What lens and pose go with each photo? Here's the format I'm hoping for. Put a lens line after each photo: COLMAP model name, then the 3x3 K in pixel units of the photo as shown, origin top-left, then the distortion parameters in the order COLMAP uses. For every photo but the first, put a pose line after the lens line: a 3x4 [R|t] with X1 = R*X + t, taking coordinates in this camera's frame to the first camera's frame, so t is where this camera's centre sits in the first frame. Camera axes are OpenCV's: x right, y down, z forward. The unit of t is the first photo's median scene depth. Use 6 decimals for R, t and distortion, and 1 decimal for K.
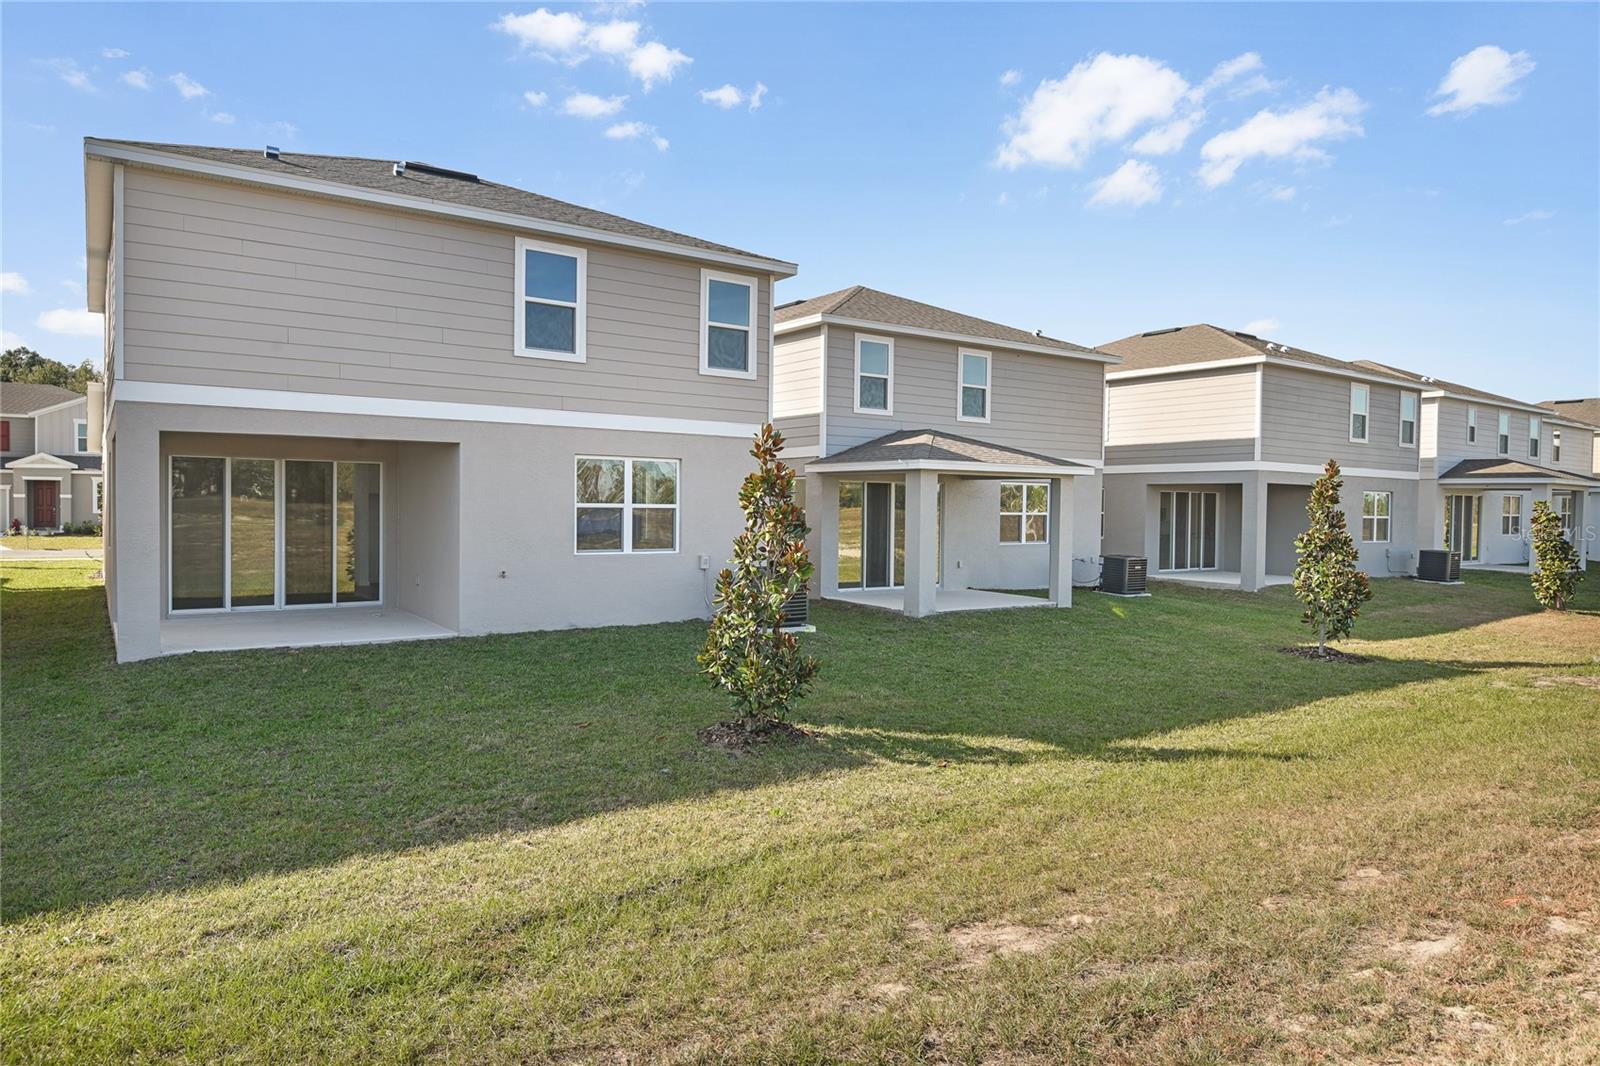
lens RADIAL K [[997.8, 0, 800.0], [0, 997.8, 533.0], [0, 0, 1]] dist [-0.000859, -0.001264]
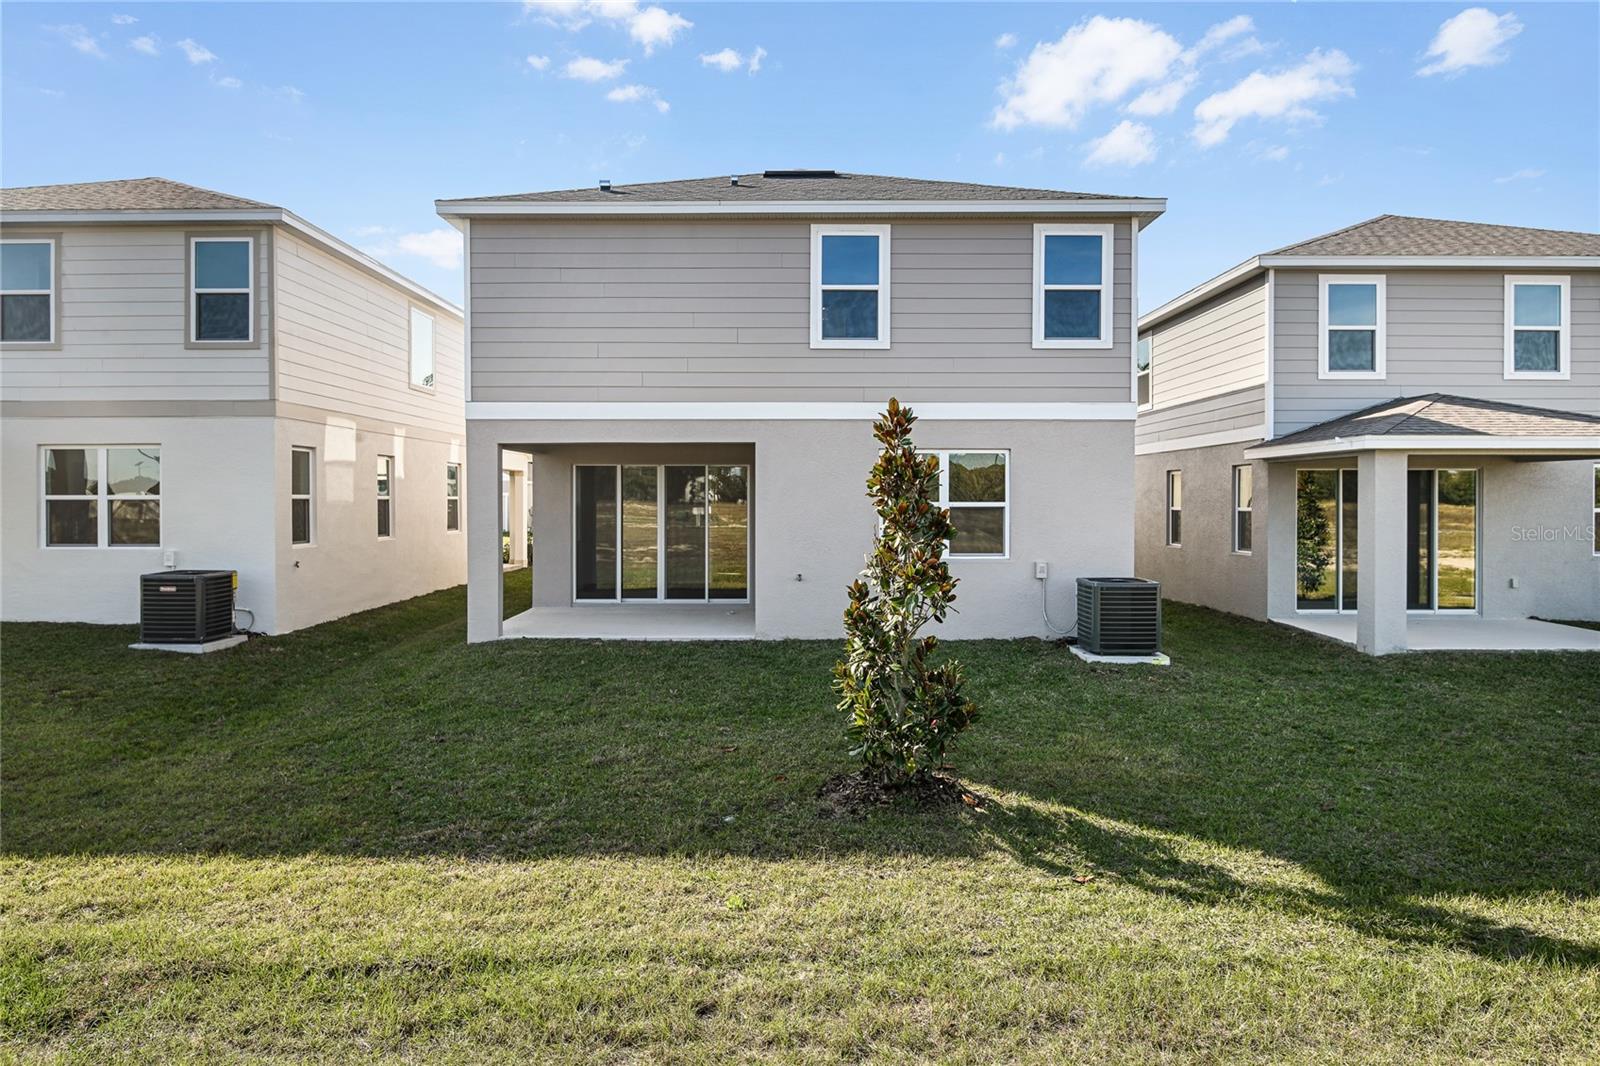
lens RADIAL K [[996.7, 0, 797.6], [0, 996.7, 512.7], [0, 0, 1]] dist [0.022947, -0.039630]
pose [[0.812518, -0.005445, -0.582911, 0.243647], [-0.006275, 0.999817, -0.018086, -0.002978], [0.582902, 0.018353, 0.812335, 0.206166]]
